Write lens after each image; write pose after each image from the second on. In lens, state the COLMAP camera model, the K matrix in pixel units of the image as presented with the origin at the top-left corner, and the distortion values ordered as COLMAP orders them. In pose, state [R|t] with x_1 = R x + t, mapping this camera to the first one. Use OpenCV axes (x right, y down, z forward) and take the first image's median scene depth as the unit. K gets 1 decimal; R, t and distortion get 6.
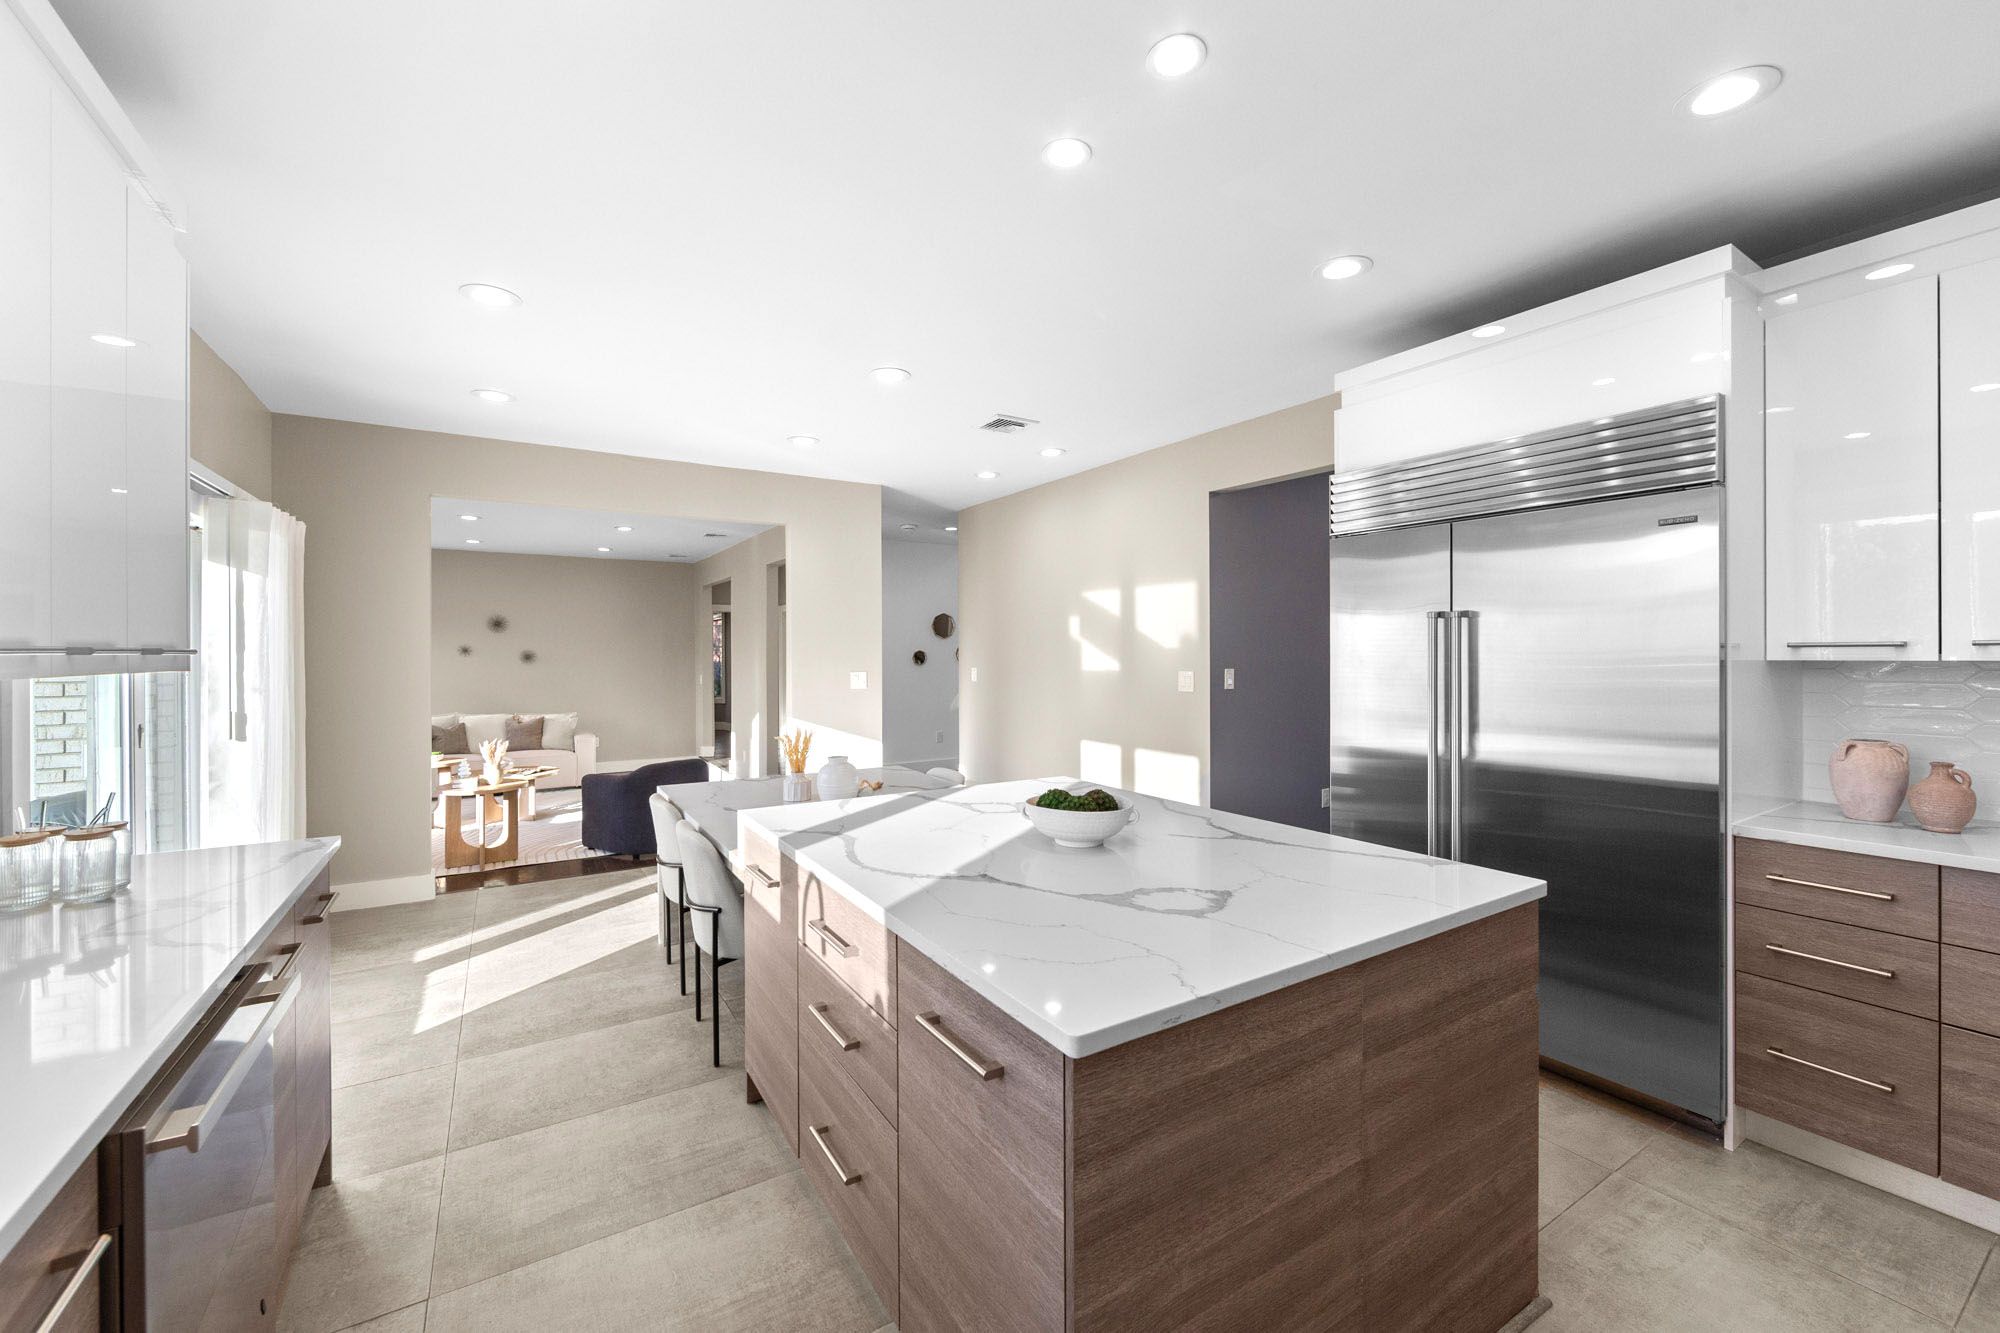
lens RADIAL K [[791.4, 0, 1011.6], [0, 791.4, 651.7], [0, 0, 1]] dist [-0.001910, -0.000105]
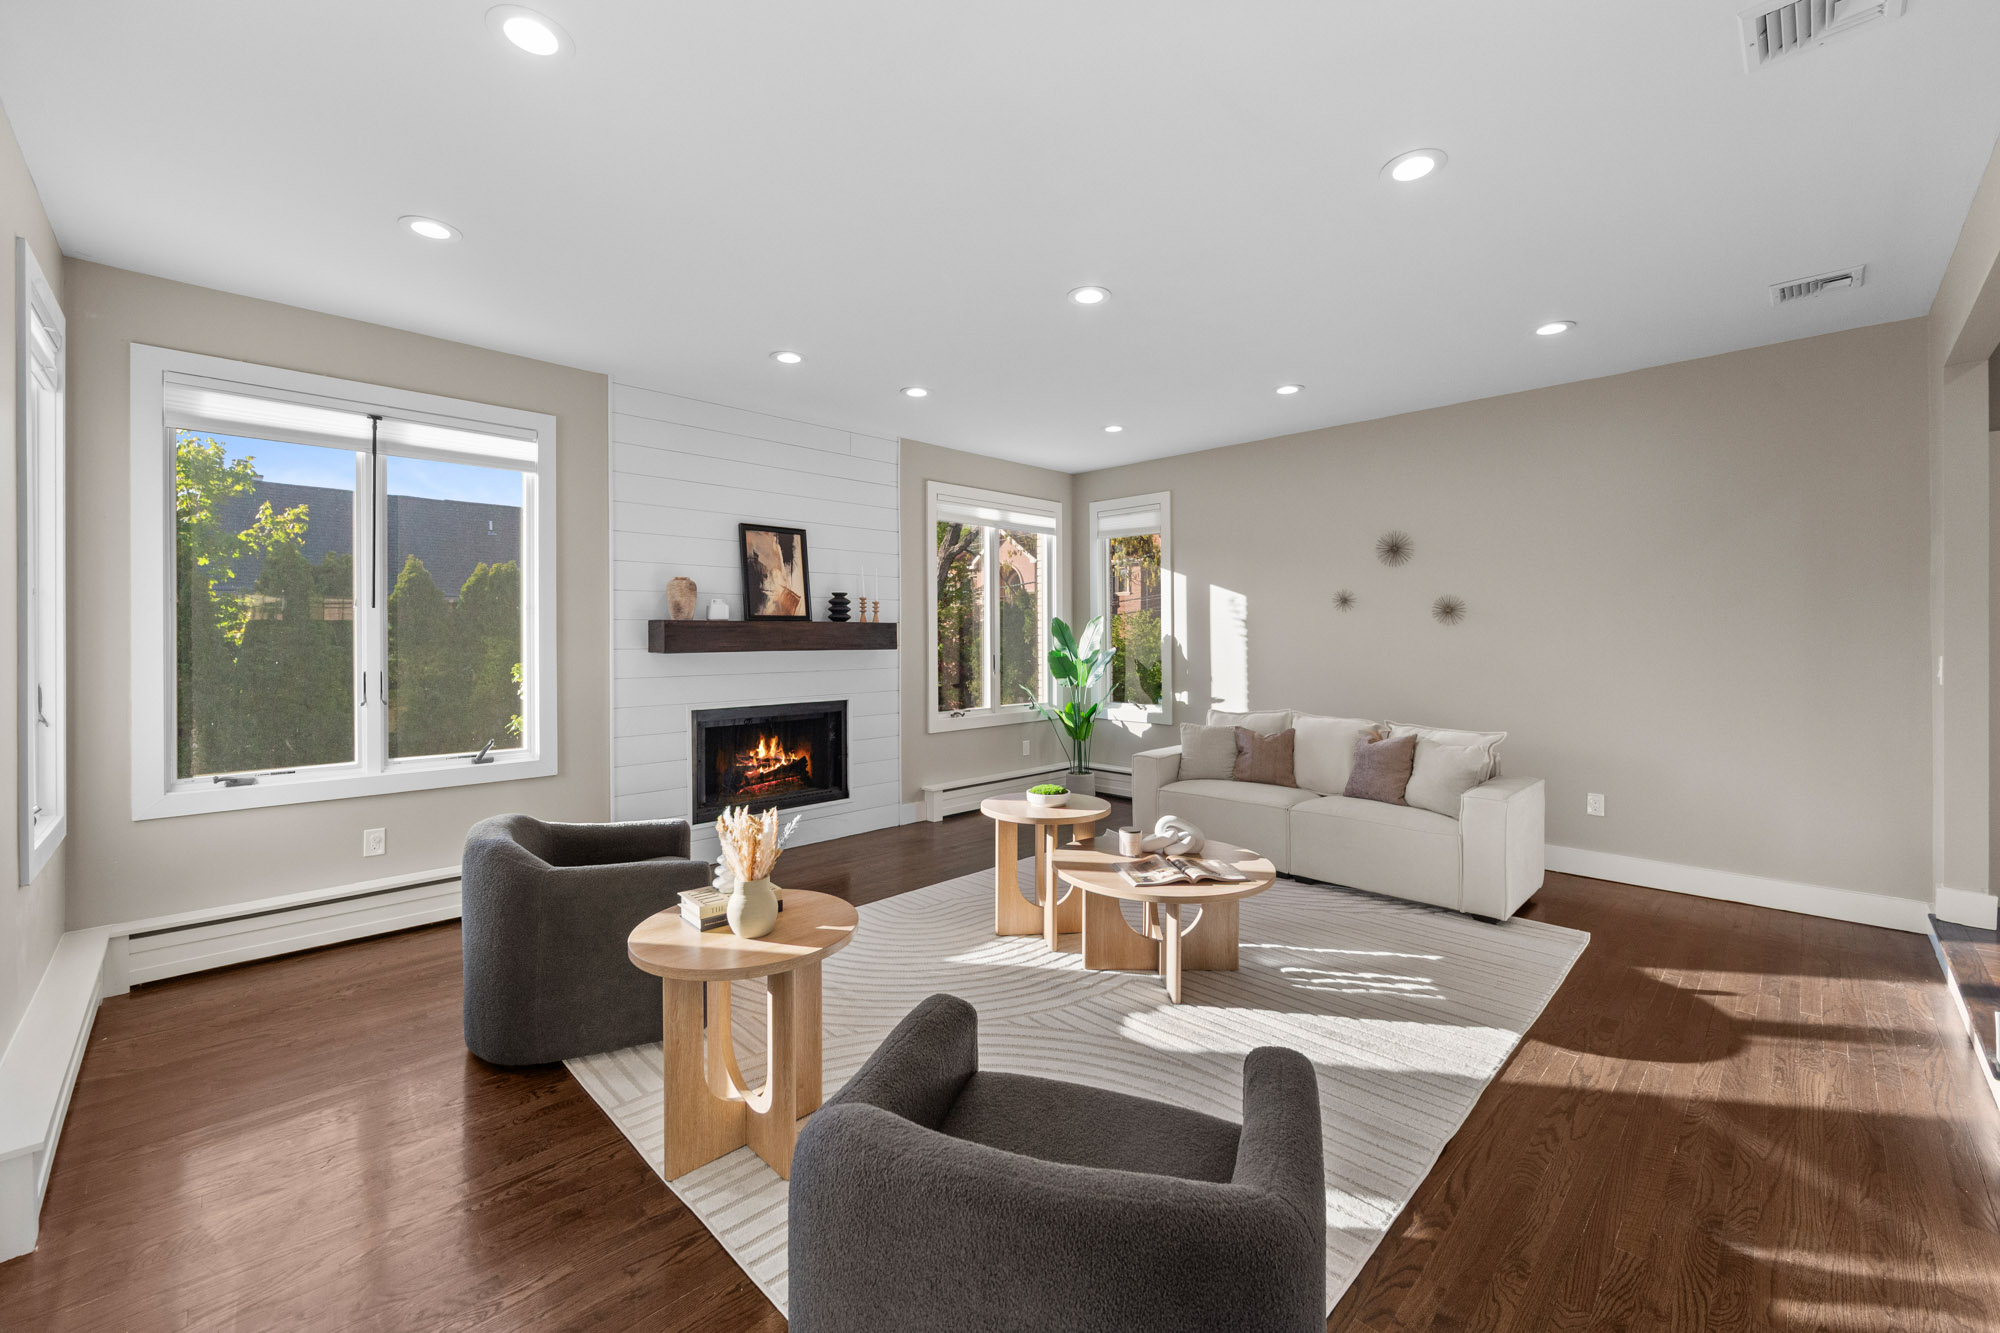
lens RADIAL K [[791.4, 0, 1016.6], [0, 791.4, 639.4], [0, 0, 1]] dist [-0.001910, -0.000105]
pose [[0.211058, 0.003176, -0.977468, -0.190035], [0.004336, 0.999982, 0.004186, 0.024008], [0.977464, -0.005121, 0.211041, 0.670278]]
